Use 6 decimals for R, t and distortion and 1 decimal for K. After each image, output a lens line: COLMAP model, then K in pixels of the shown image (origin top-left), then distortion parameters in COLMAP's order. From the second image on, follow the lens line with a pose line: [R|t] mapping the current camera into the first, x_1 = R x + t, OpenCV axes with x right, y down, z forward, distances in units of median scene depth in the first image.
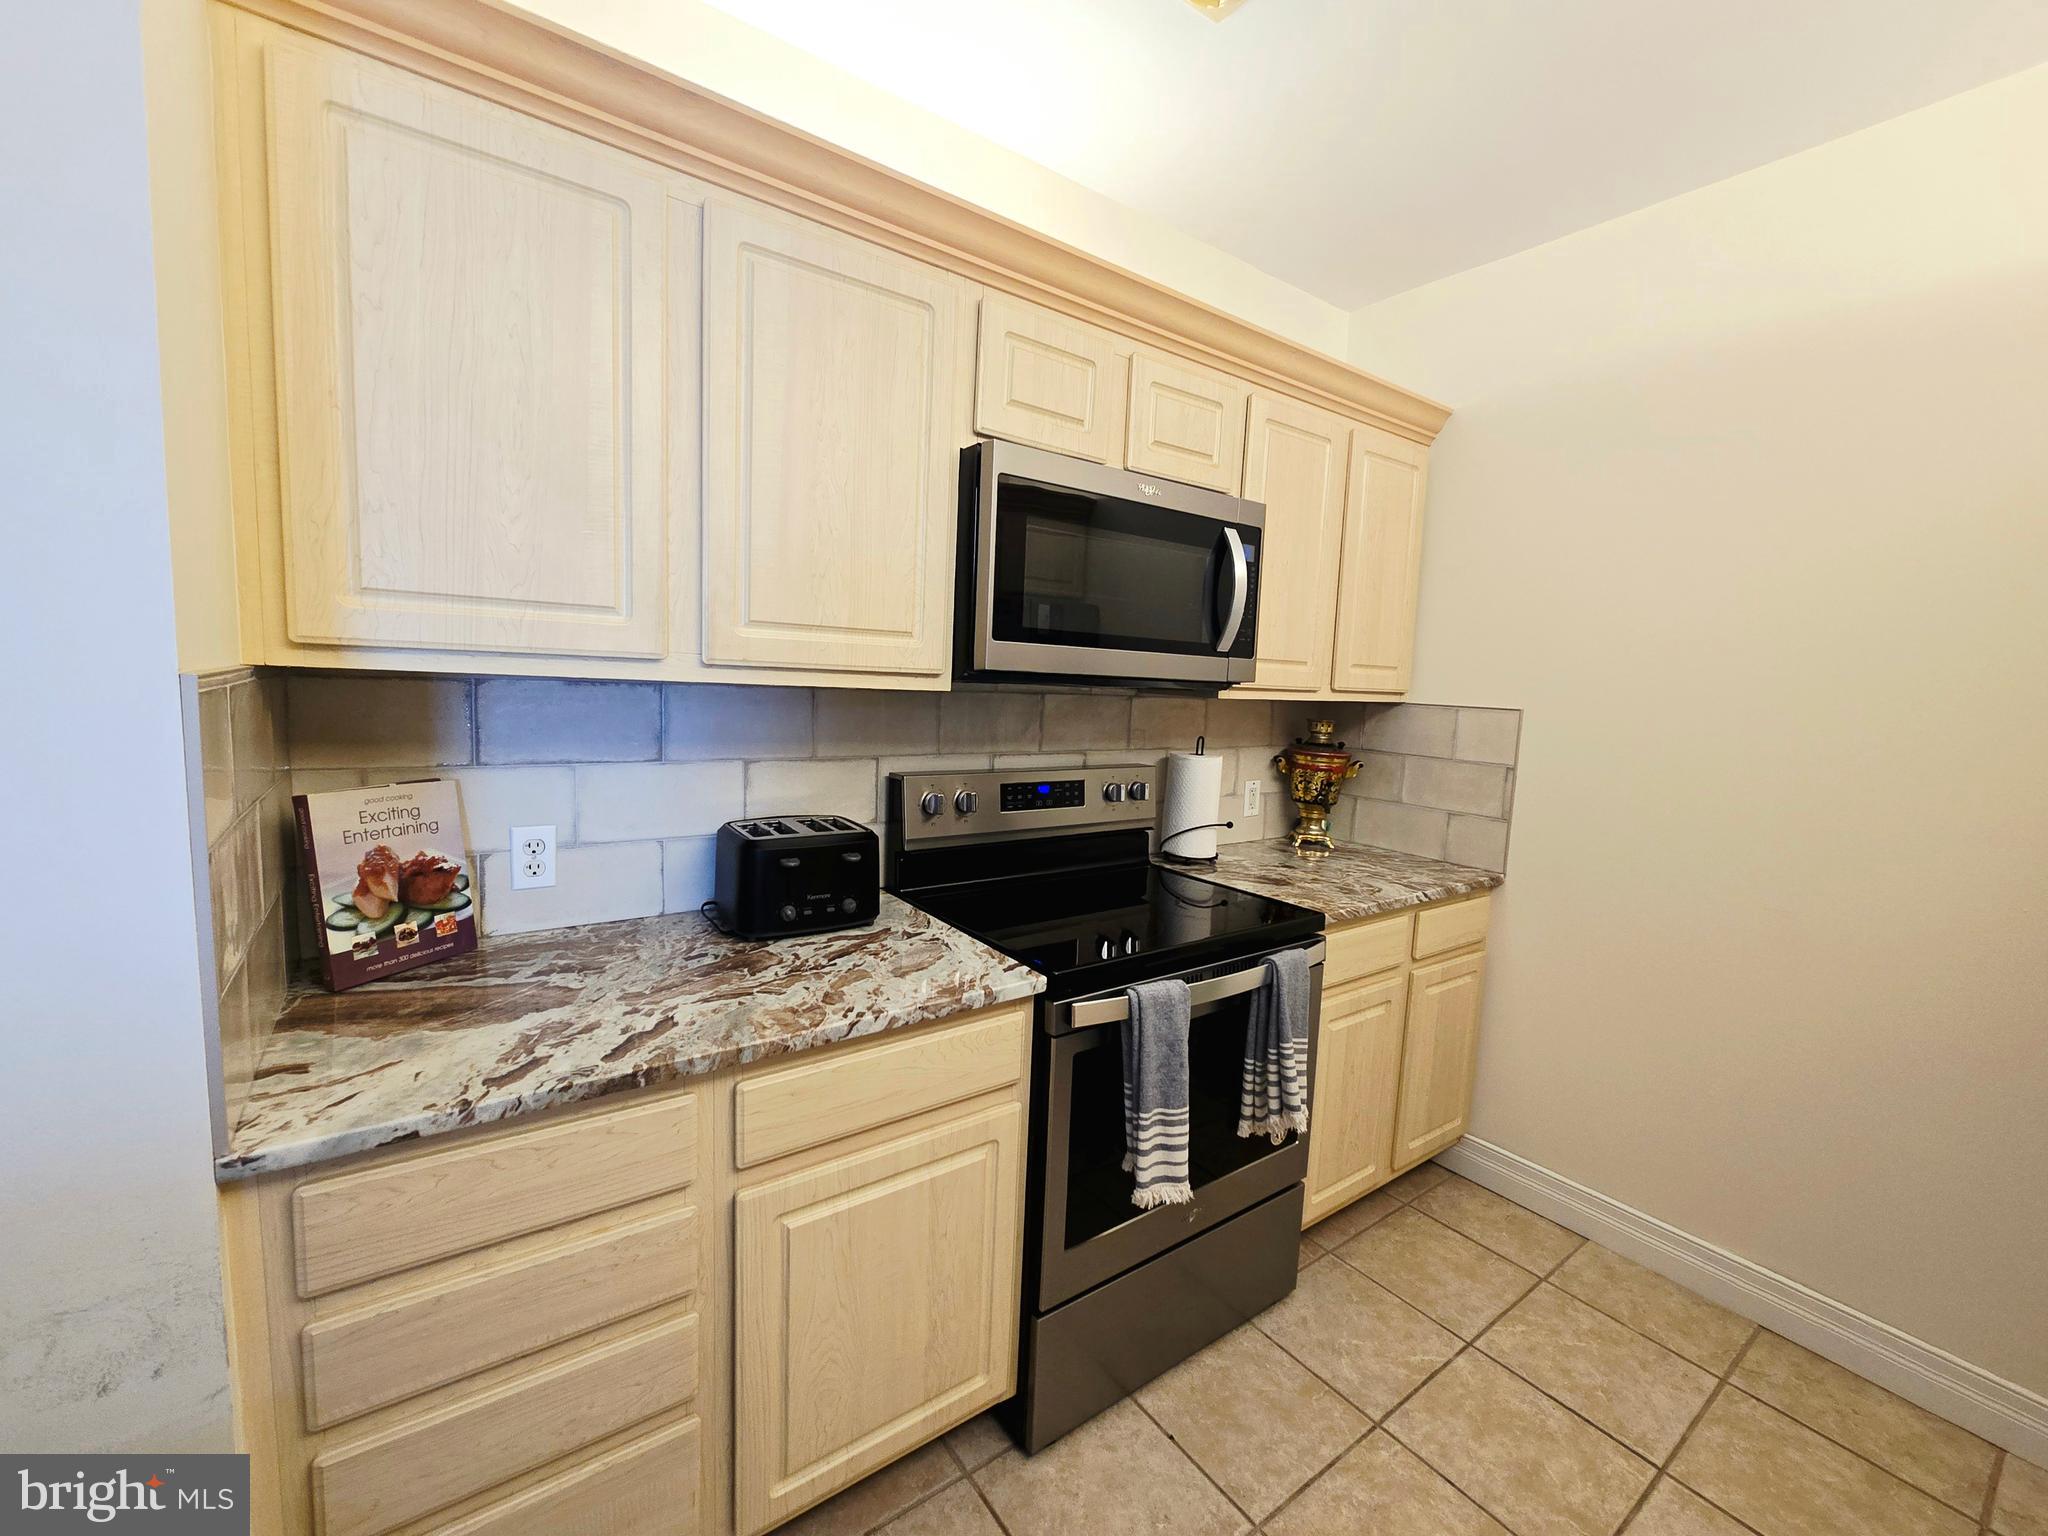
lens RADIAL K [[832.4, 0, 1028.5], [0, 832.4, 770.7], [0, 0, 1]] dist [-0.003450, 0.000047]
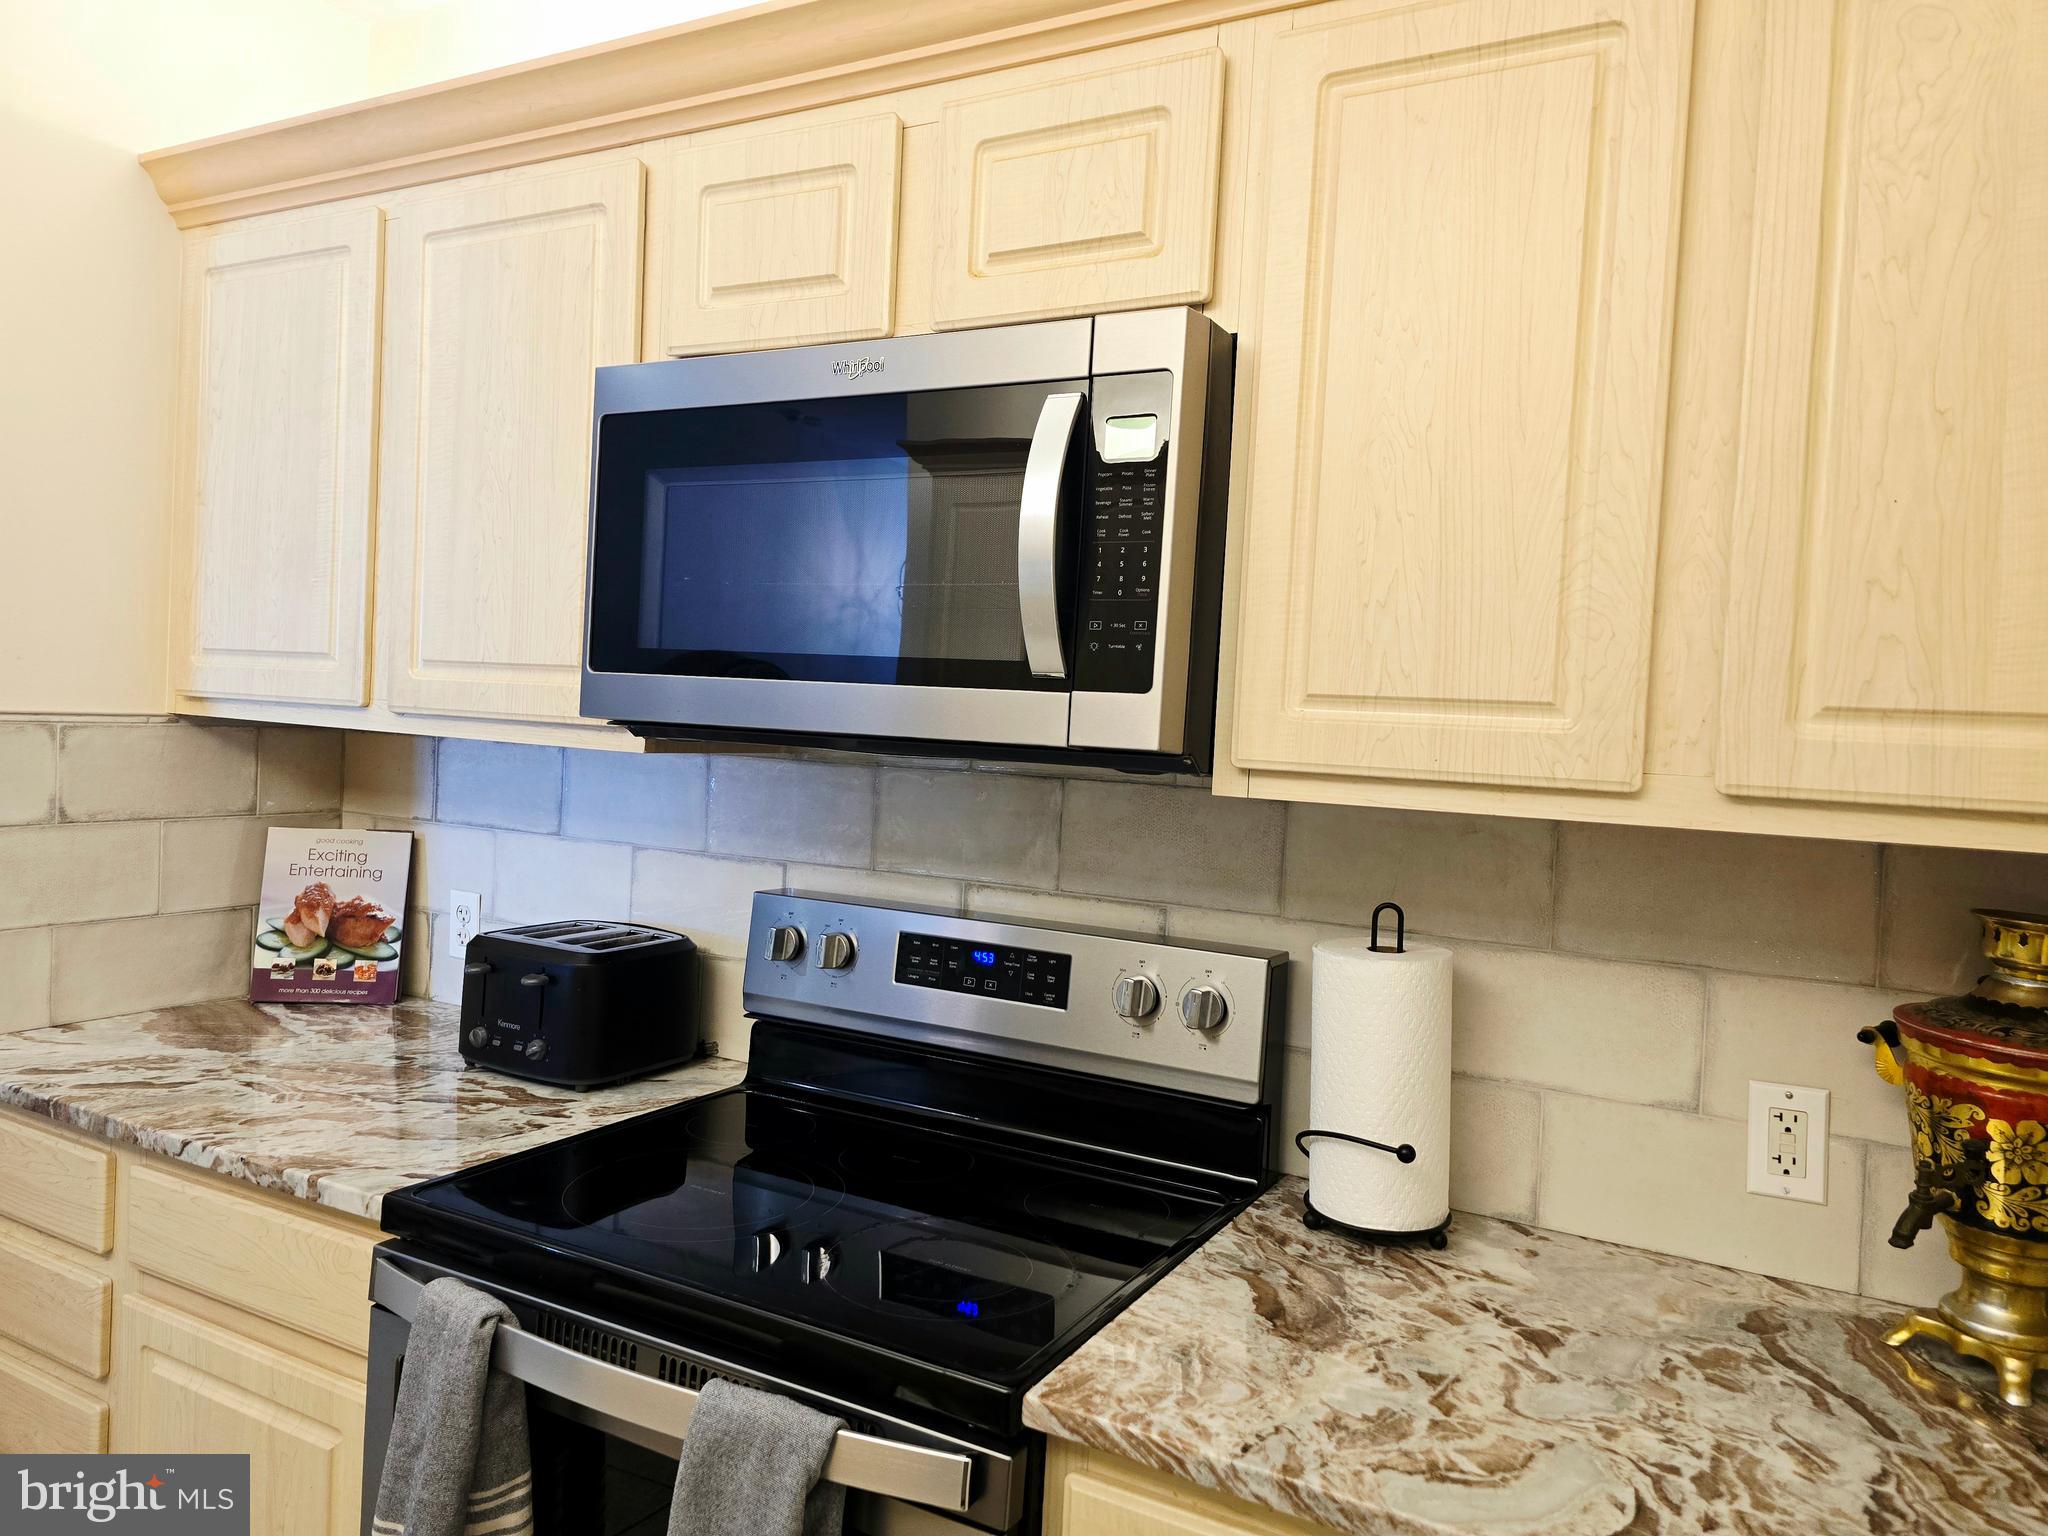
lens RADIAL K [[1373.8, 0, 1051.9], [0, 1373.8, 762.2], [0, 0, 1]] dist [0.068180, -0.060283]
pose [[0.439224, 0.007240, -0.898348, 1.176017], [-0.131110, 0.989778, -0.056126, -0.081680], [0.888759, 0.142434, 0.435683, 0.944599]]
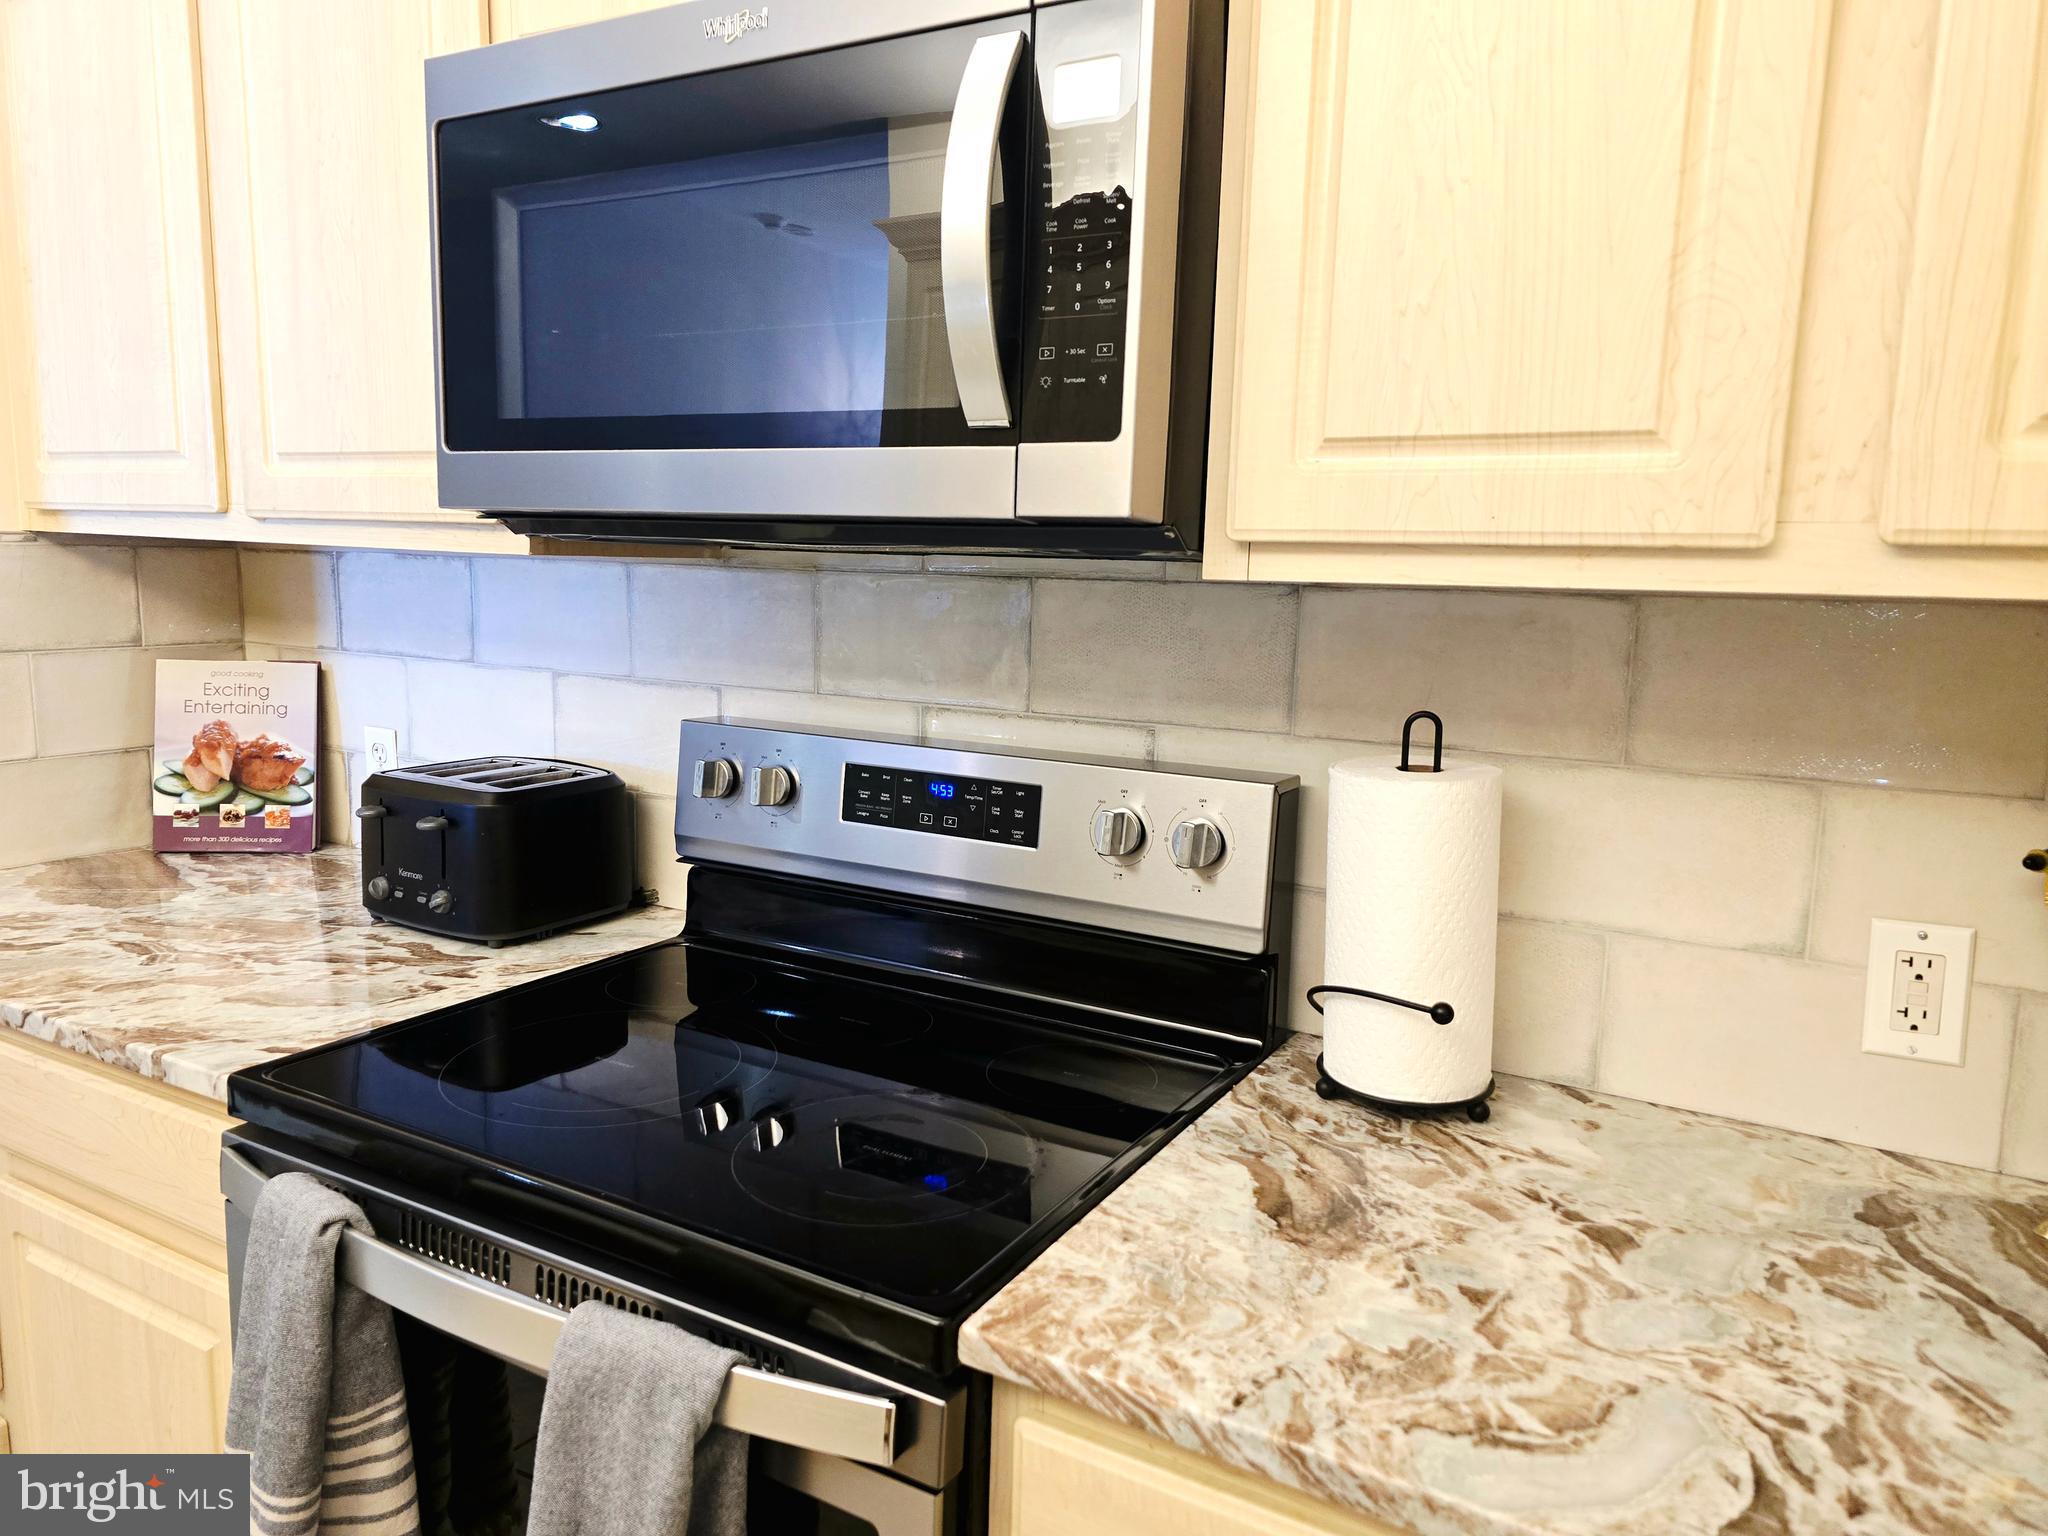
lens RADIAL K [[1373.9, 0, 1031.8], [0, 1373.9, 760.9], [0, 0, 1]] dist [0.064913, -0.057048]
pose [[0.416085, 0.102360, -0.903546, 1.016264], [-0.110914, 0.991938, 0.061298, -0.063290], [0.902536, 0.074710, 0.424084, 1.069532]]
